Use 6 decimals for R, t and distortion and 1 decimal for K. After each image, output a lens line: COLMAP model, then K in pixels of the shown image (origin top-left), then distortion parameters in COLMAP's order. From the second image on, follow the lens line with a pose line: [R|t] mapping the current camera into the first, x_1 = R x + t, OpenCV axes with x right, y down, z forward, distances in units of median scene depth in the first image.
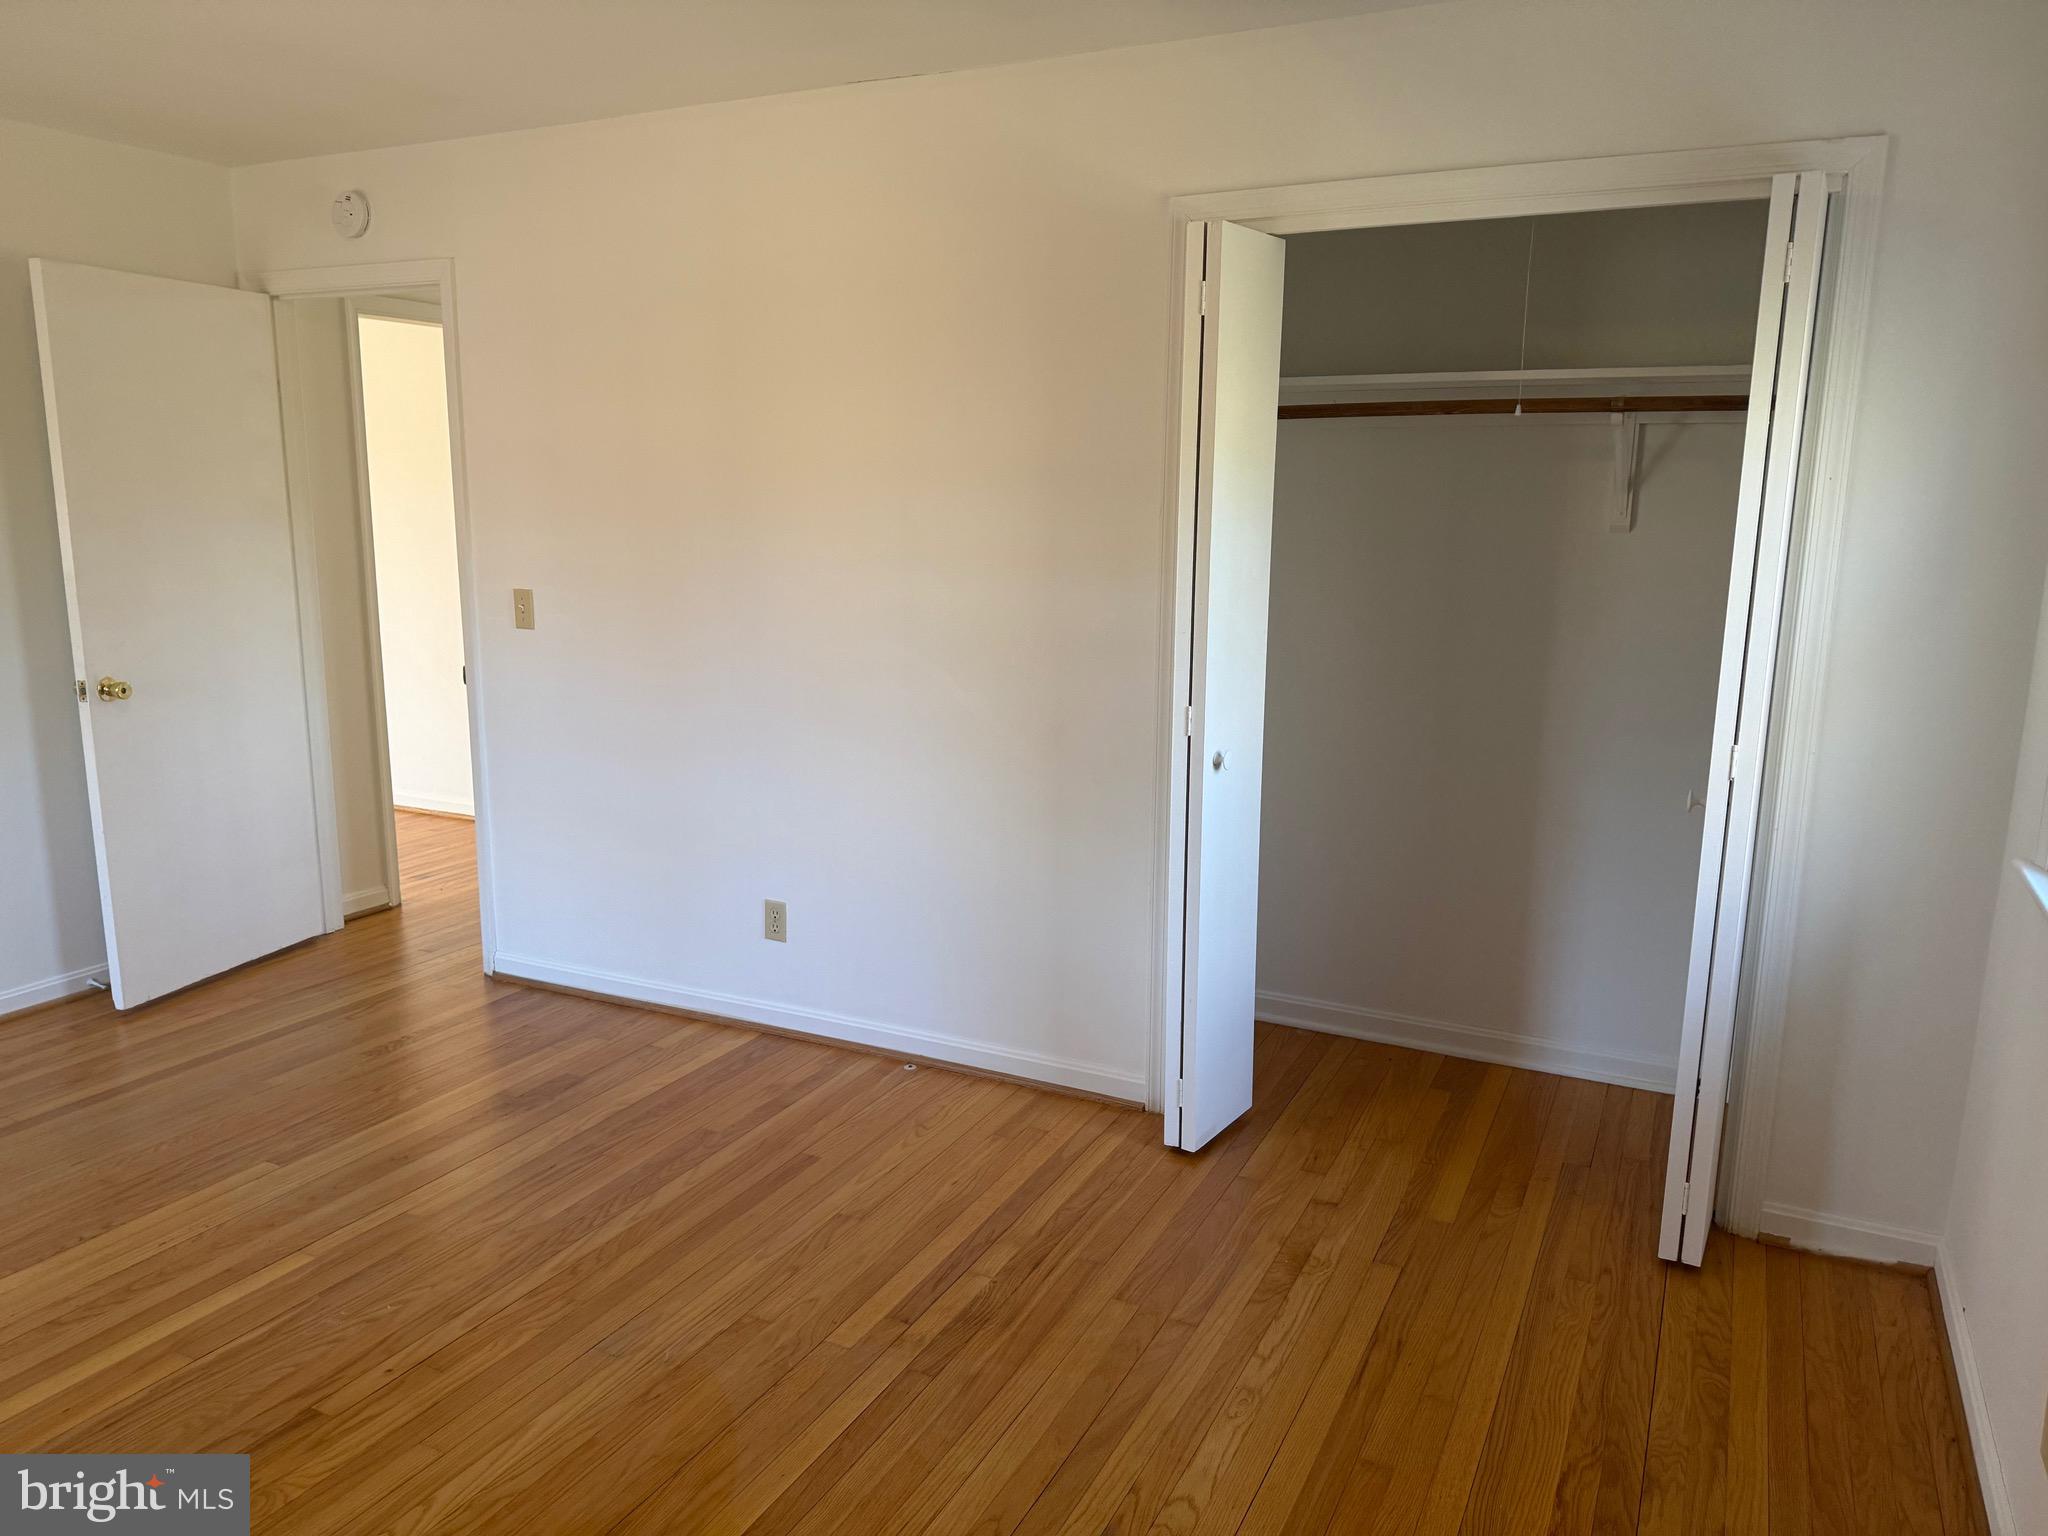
lens RADIAL K [[1409.6, 0, 1024.0], [0, 1409.6, 768.0], [0, 0, 1]] dist [0.005166, -0.003462]
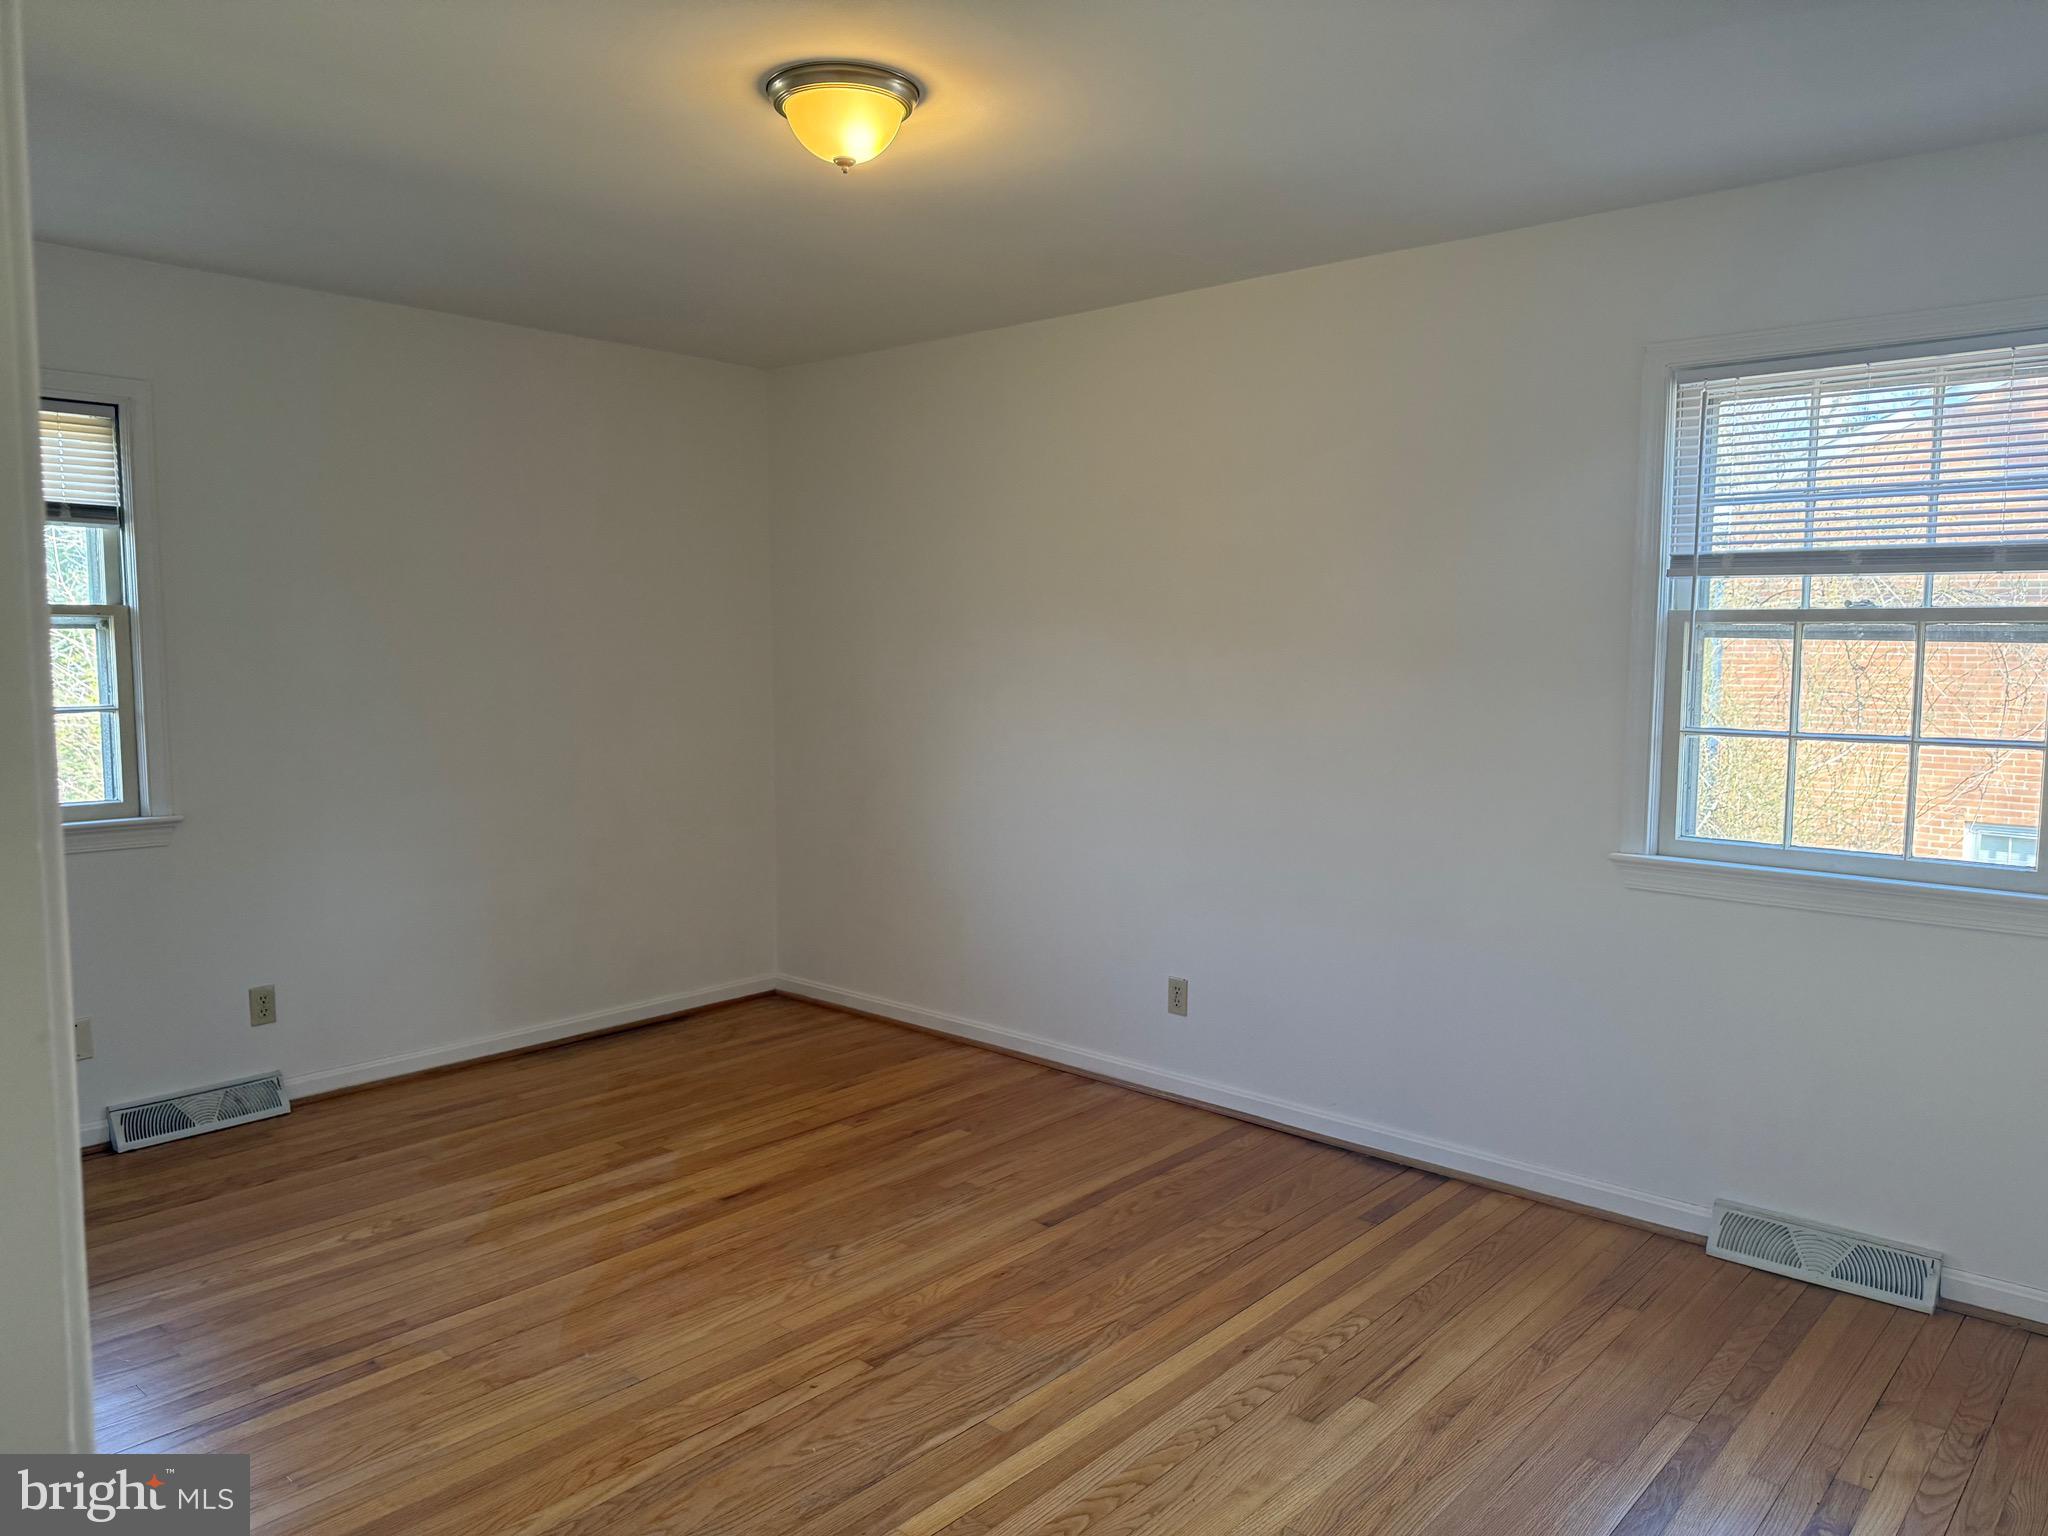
lens RADIAL K [[1437.2, 0, 1024.0], [0, 1437.2, 768.0], [0, 0, 1]] dist [0.126402, -0.191786]
pose [[-0.963642, -0.038202, 0.264451, -0.810429], [0.037548, 0.960544, 0.275581, -0.321086], [-0.264545, 0.275491, -0.924187, 1.708004]]
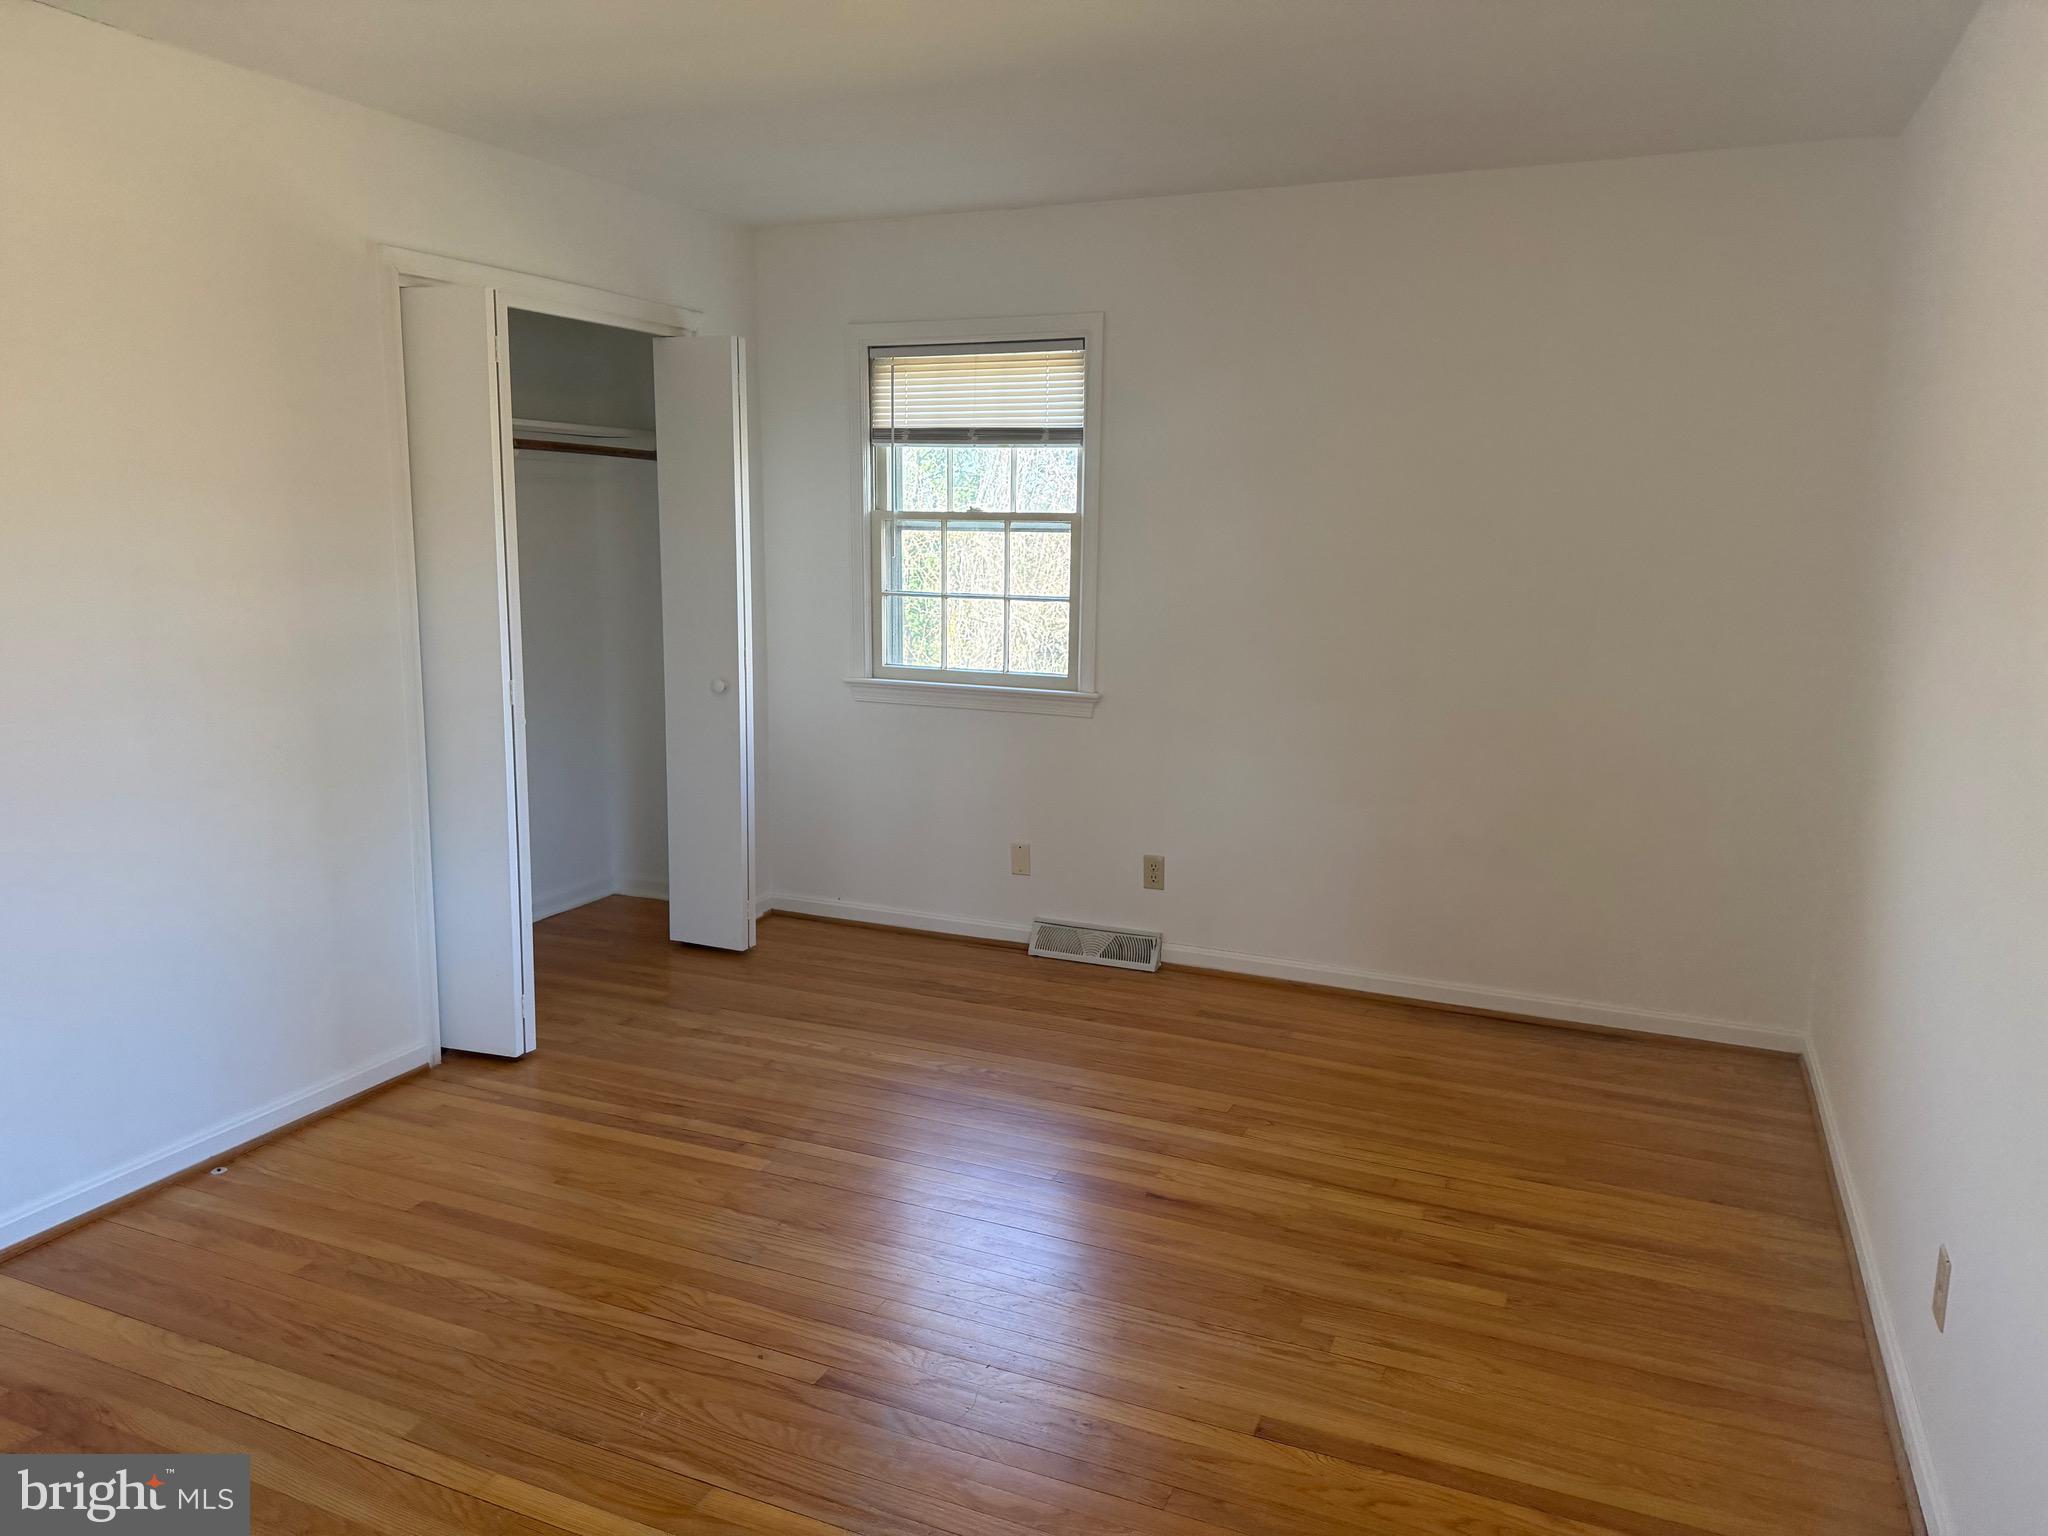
lens RADIAL K [[1437.2, 0, 1024.0], [0, 1437.2, 768.0], [0, 0, 1]] dist [0.126402, -0.191786]
pose [[-0.047774, -0.184612, 0.981650, -1.304746], [0.178637, 0.965348, 0.190240, -0.149626], [-0.982755, 0.184447, -0.013140, 0.668472]]
